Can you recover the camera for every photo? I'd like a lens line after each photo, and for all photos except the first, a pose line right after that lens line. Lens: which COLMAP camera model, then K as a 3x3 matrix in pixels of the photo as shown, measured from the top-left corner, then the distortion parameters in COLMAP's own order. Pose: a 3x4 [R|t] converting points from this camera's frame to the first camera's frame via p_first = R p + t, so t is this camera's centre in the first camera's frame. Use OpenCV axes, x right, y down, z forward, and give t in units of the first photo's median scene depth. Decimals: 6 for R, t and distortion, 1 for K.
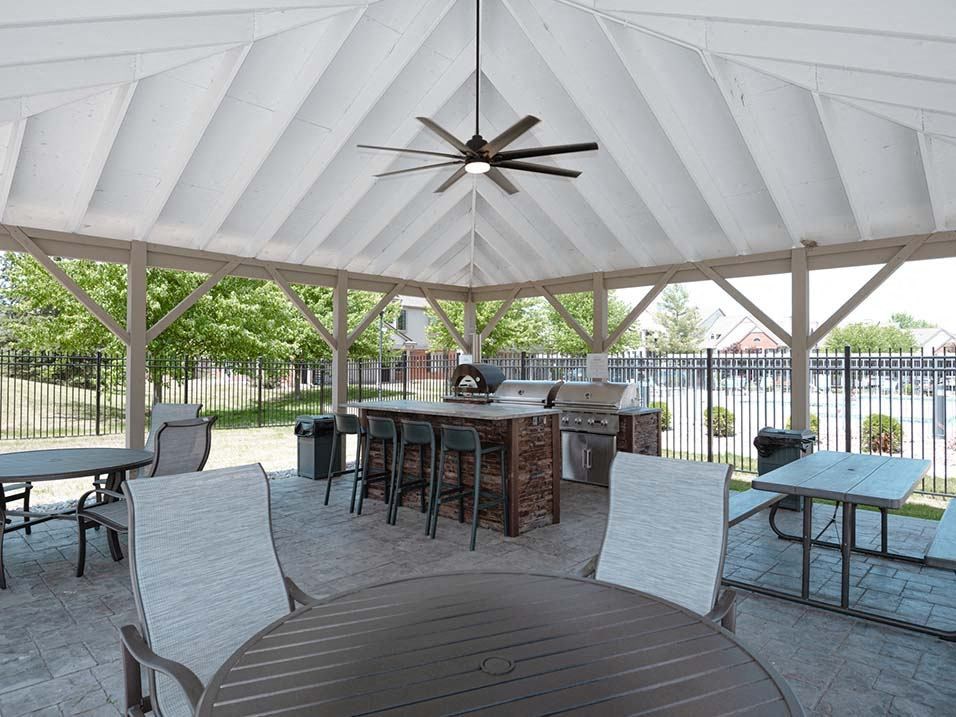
lens RADIAL K [[547.9, 0, 478.0], [0, 547.9, 358.5], [0, 0, 1]] dist [0.001400, -0.000134]
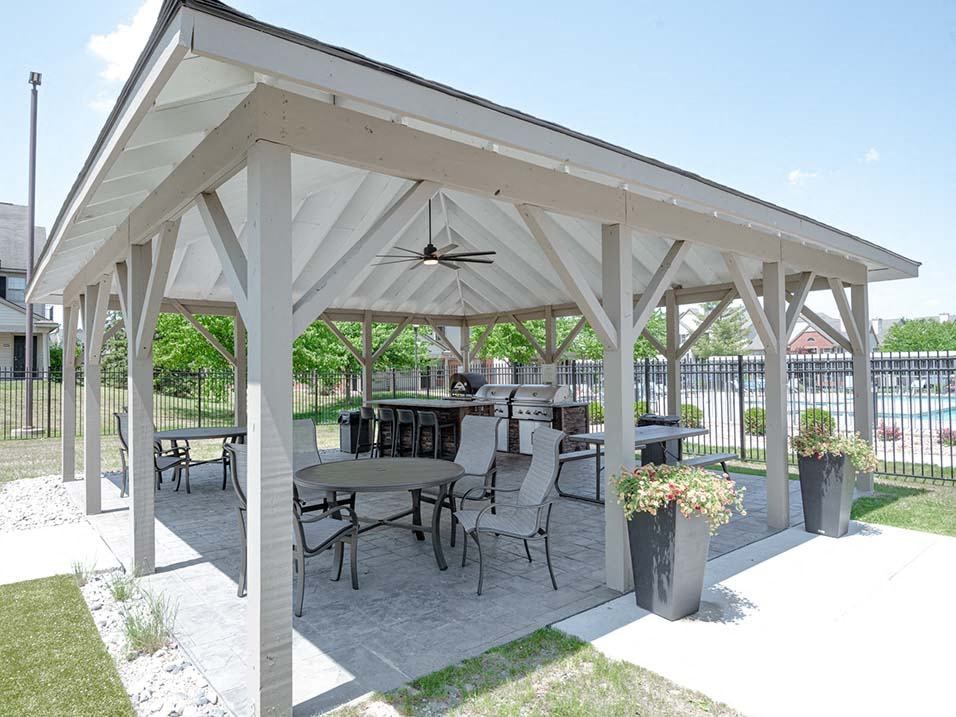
lens RADIAL K [[604.9, 0, 478.0], [0, 604.9, 358.5], [0, 0, 1]] dist [0.001345, 0.000289]
pose [[0.992480, -0.018776, -0.120958, 0.207932], [0.017970, 0.999808, -0.007752, -0.014130], [0.121080, 0.005520, 0.992627, -0.493792]]
